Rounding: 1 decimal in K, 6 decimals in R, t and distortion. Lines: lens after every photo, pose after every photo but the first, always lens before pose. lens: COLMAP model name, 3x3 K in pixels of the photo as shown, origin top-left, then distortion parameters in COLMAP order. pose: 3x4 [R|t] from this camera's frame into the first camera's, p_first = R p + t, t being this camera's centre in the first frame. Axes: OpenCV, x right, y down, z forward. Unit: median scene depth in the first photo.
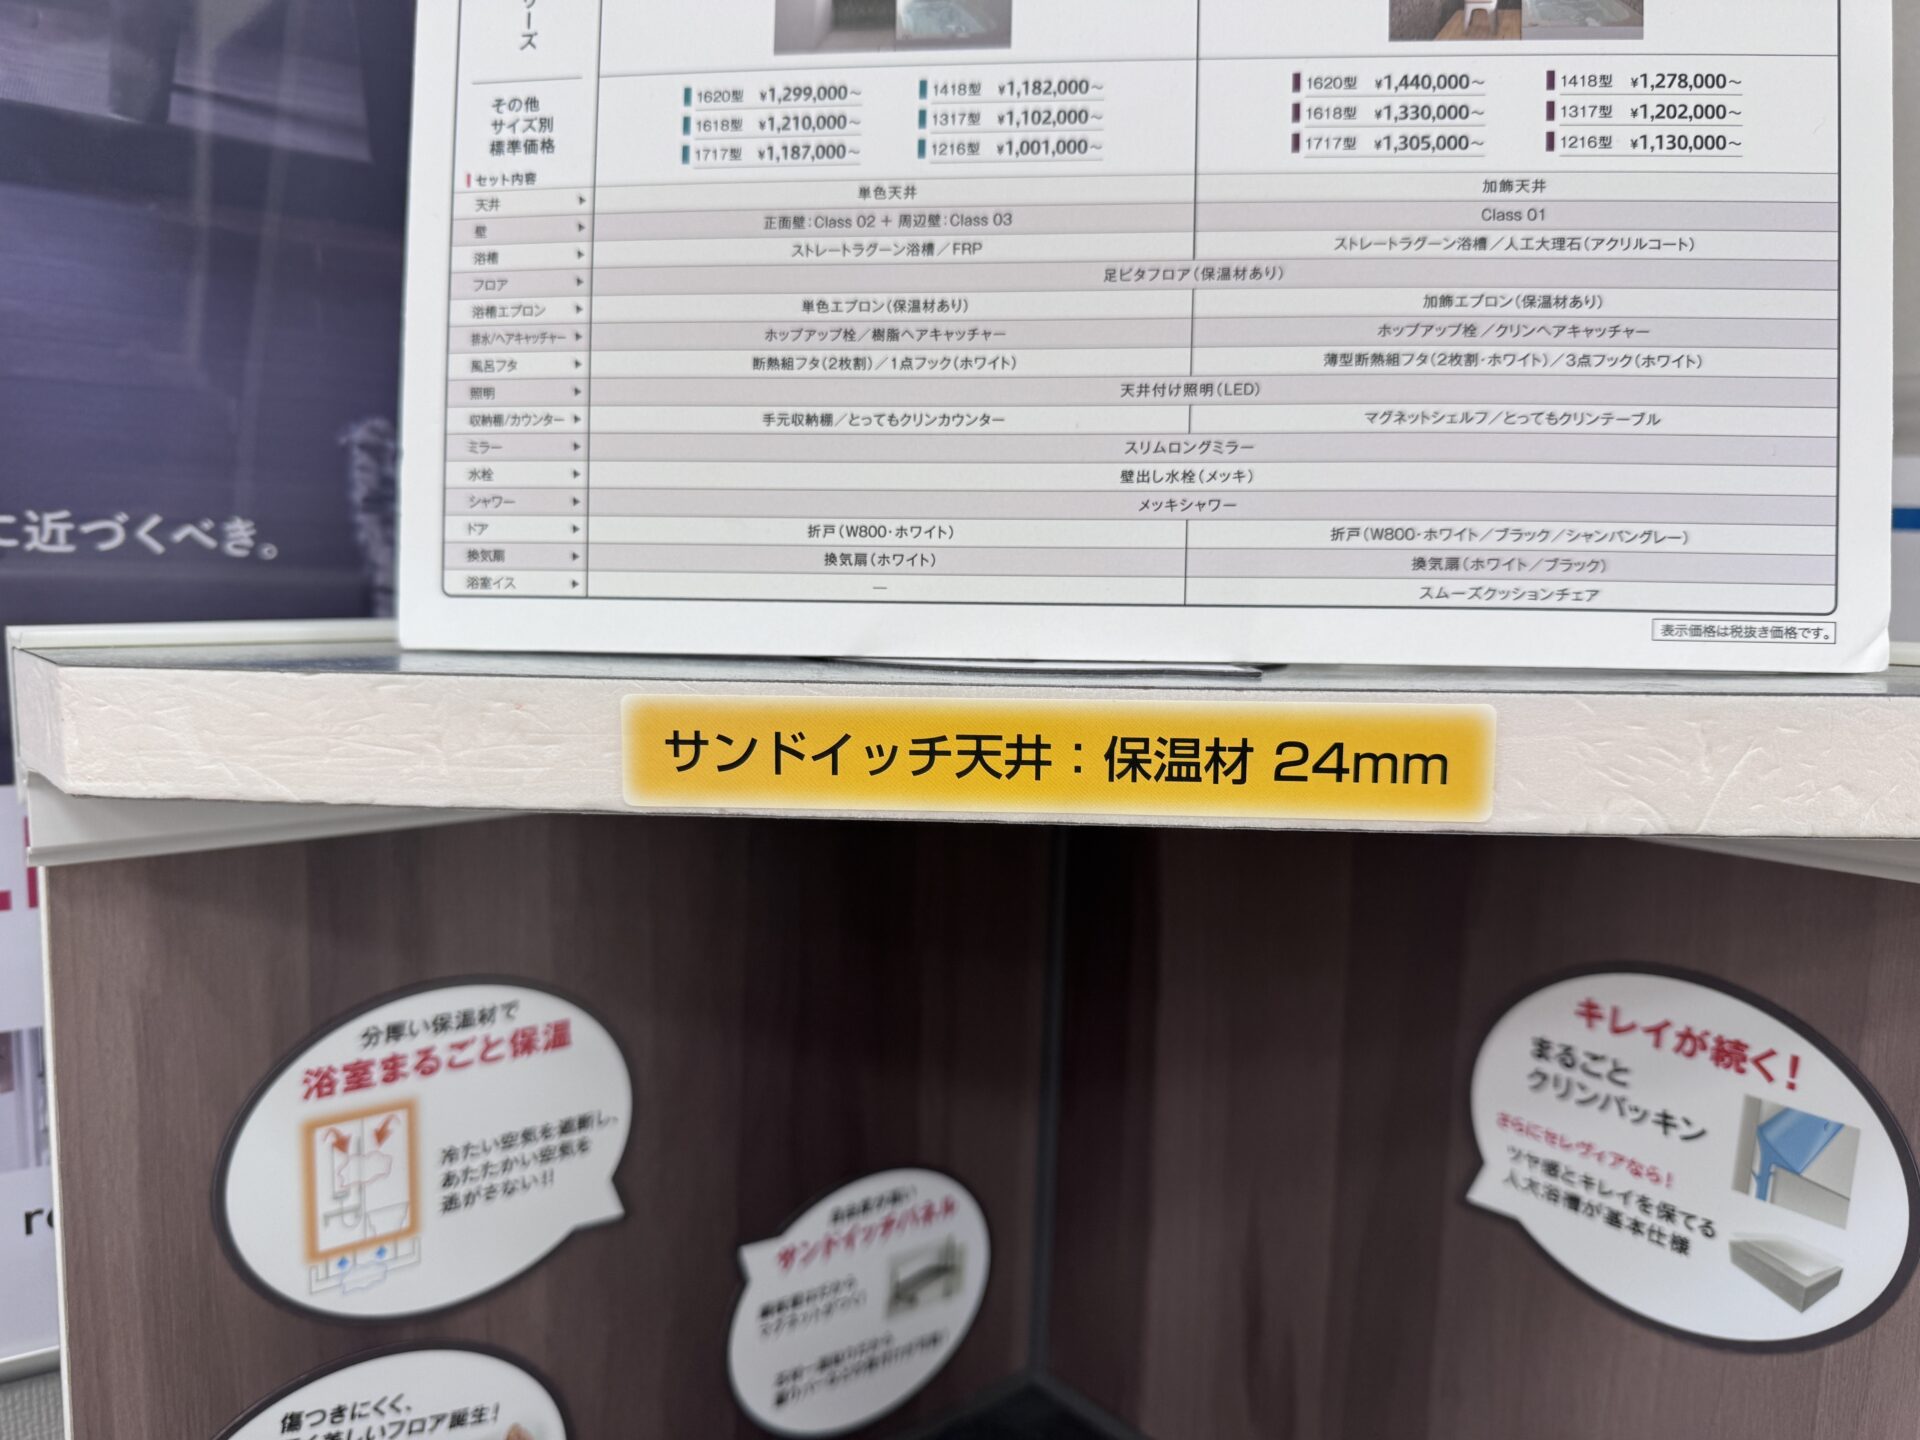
lens RADIAL K [[1471.6, 0, 965.1], [0, 1471.6, 757.0], [0, 0, 1]] dist [0.002886, -0.070866]
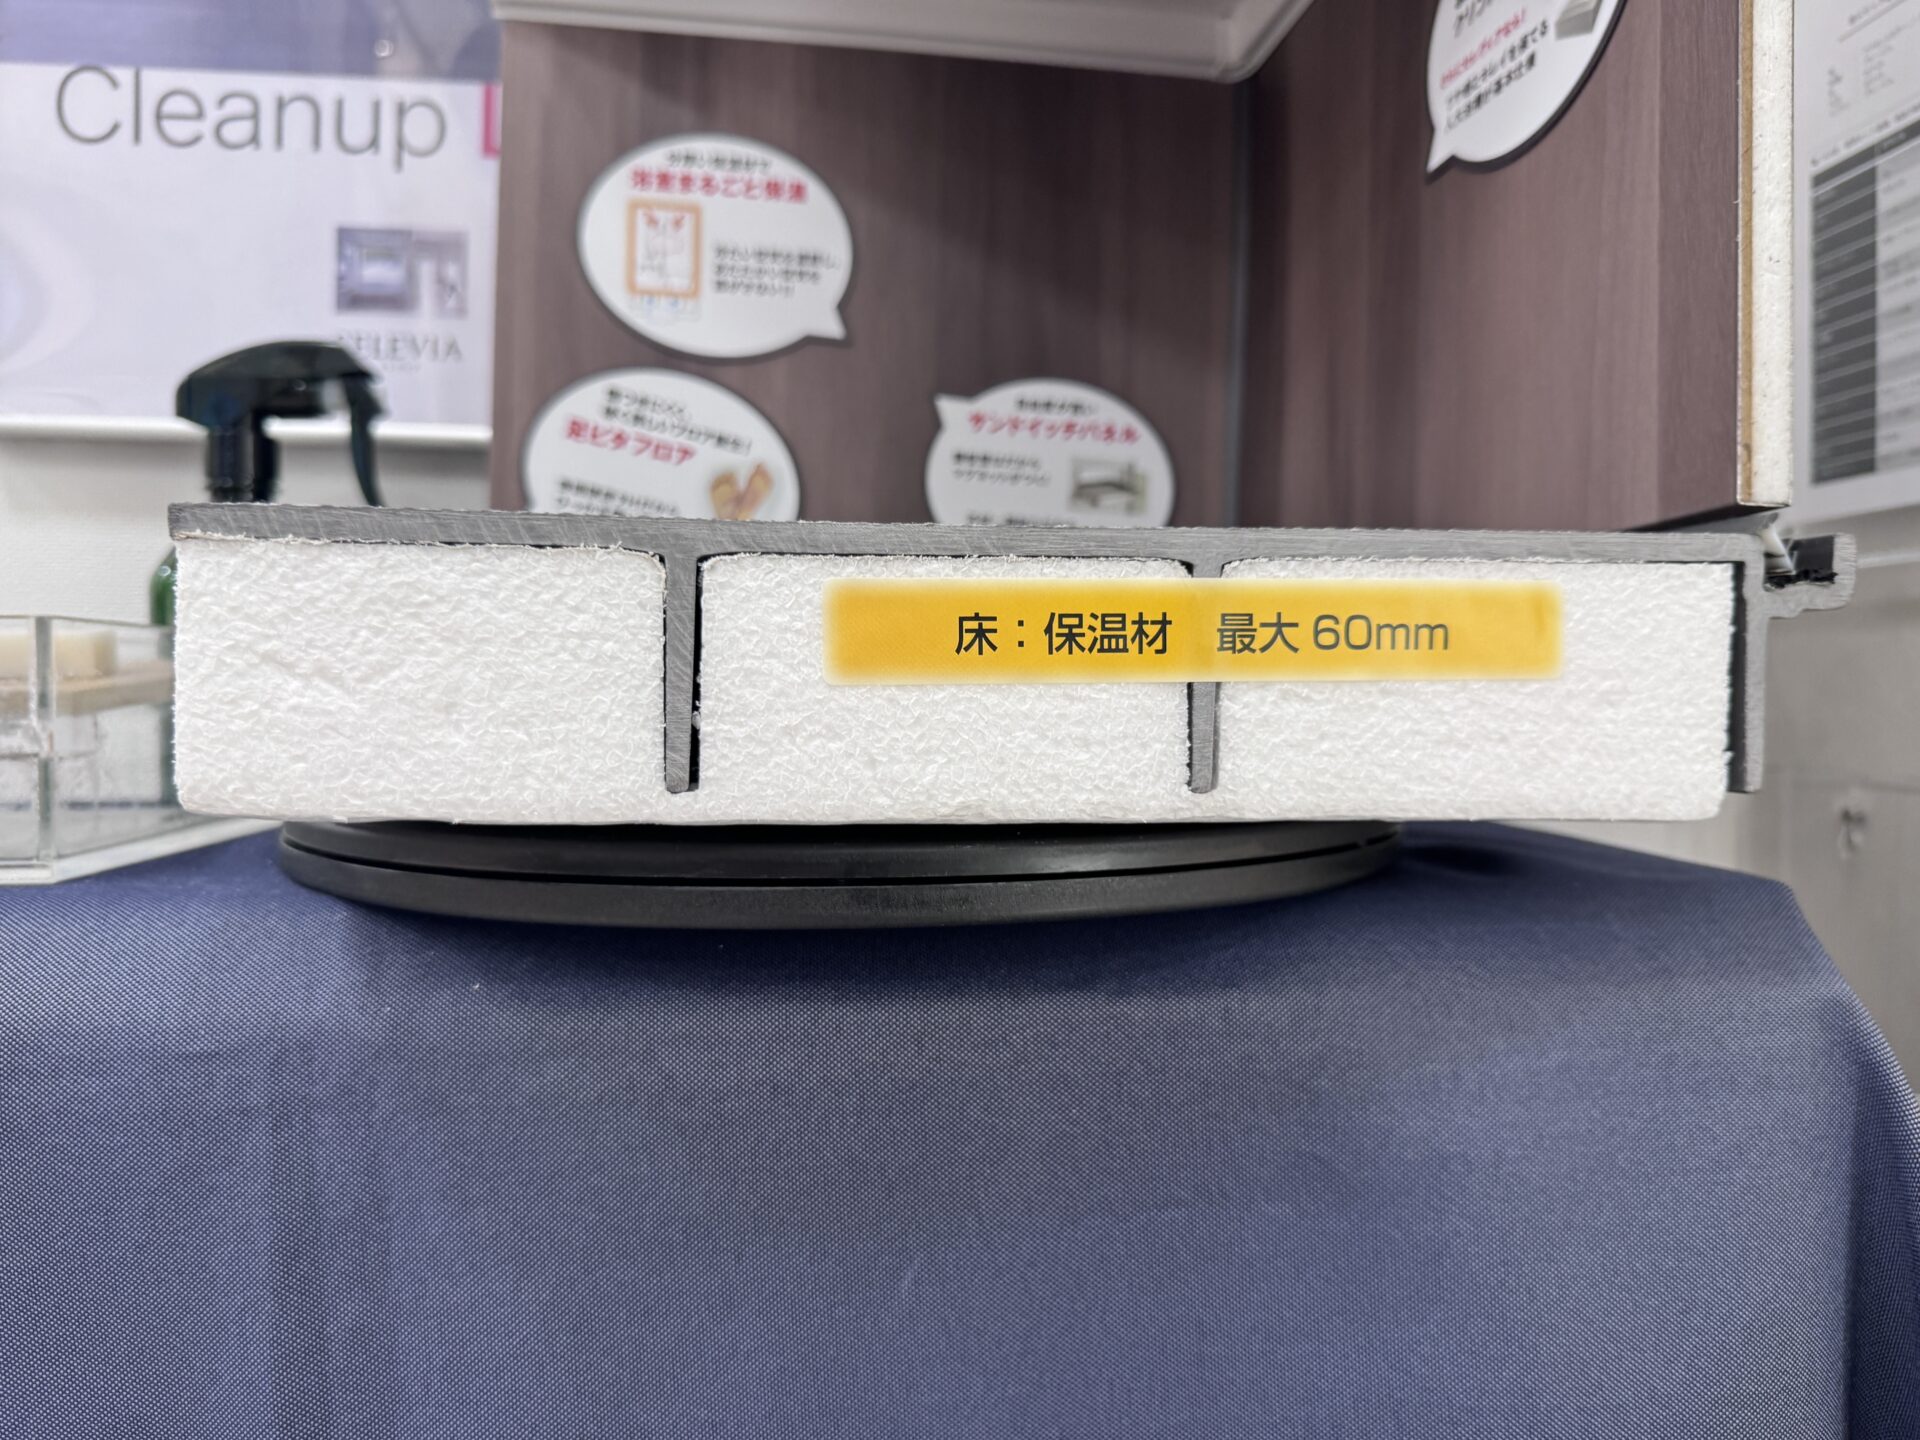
lens RADIAL K [[1382.3, 0, 963.7], [0, 1382.3, 746.3], [0, 0, 1]] dist [0.137290, -0.295868]
pose [[0.862243, -0.011374, -0.506367, 0.720167], [-0.060613, 0.990246, -0.125454, 1.124944], [0.502855, 0.138864, 0.853143, -0.073349]]
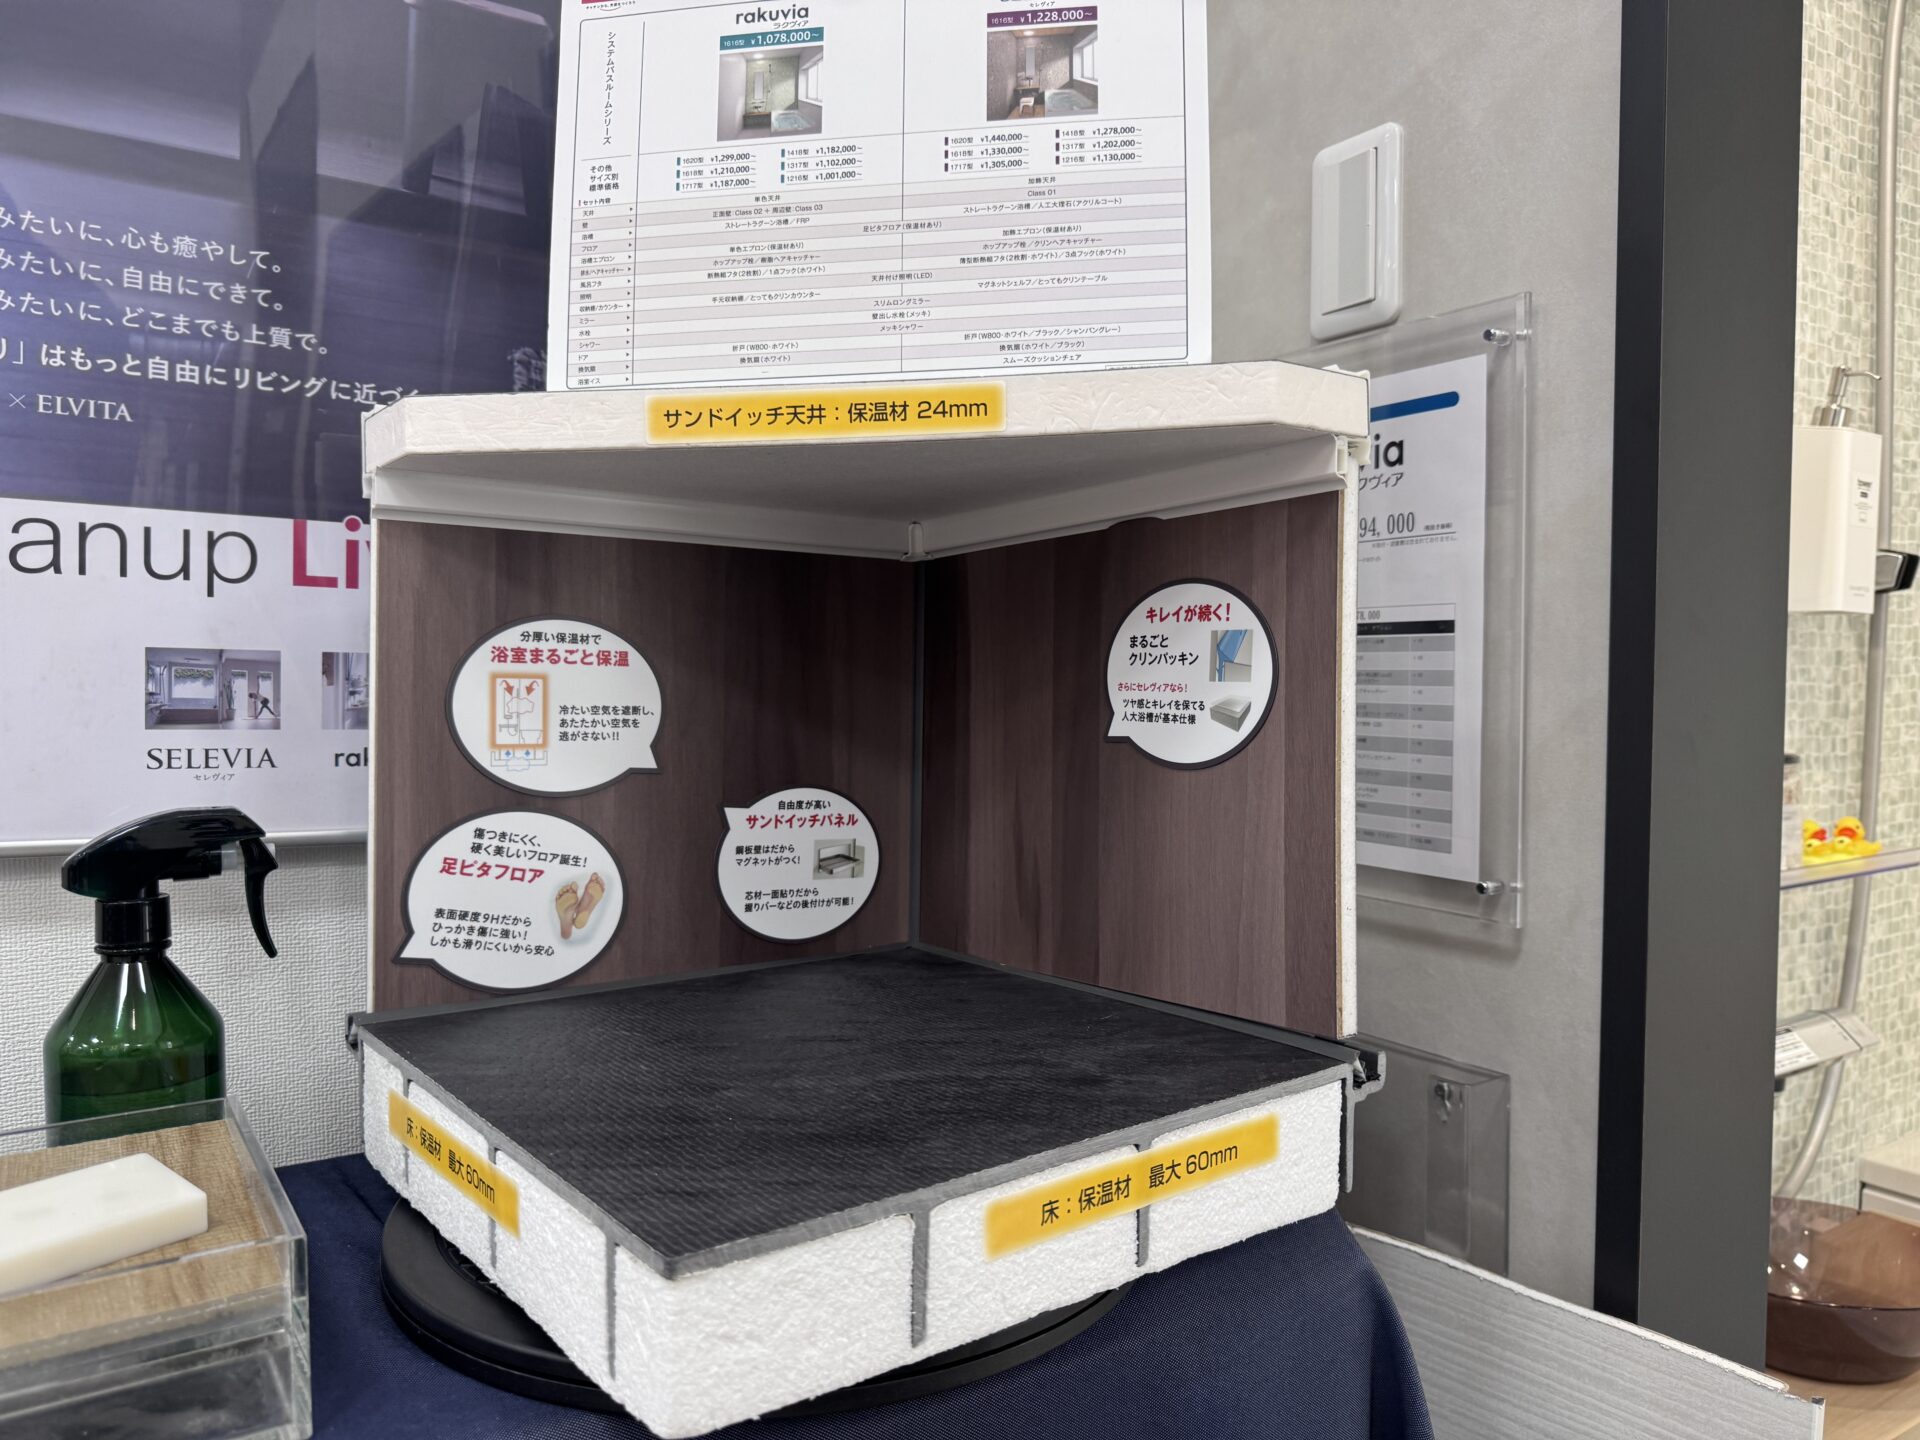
lens RADIAL K [[1382.3, 0, 963.7], [0, 1382.3, 746.3], [0, 0, 1]] dist [0.137290, -0.295868]
pose [[0.998895, -0.021902, -0.041592, 0.287168], [0.017140, 0.993607, -0.111589, 0.622909], [0.043770, 0.110753, 0.992884, -0.916258]]
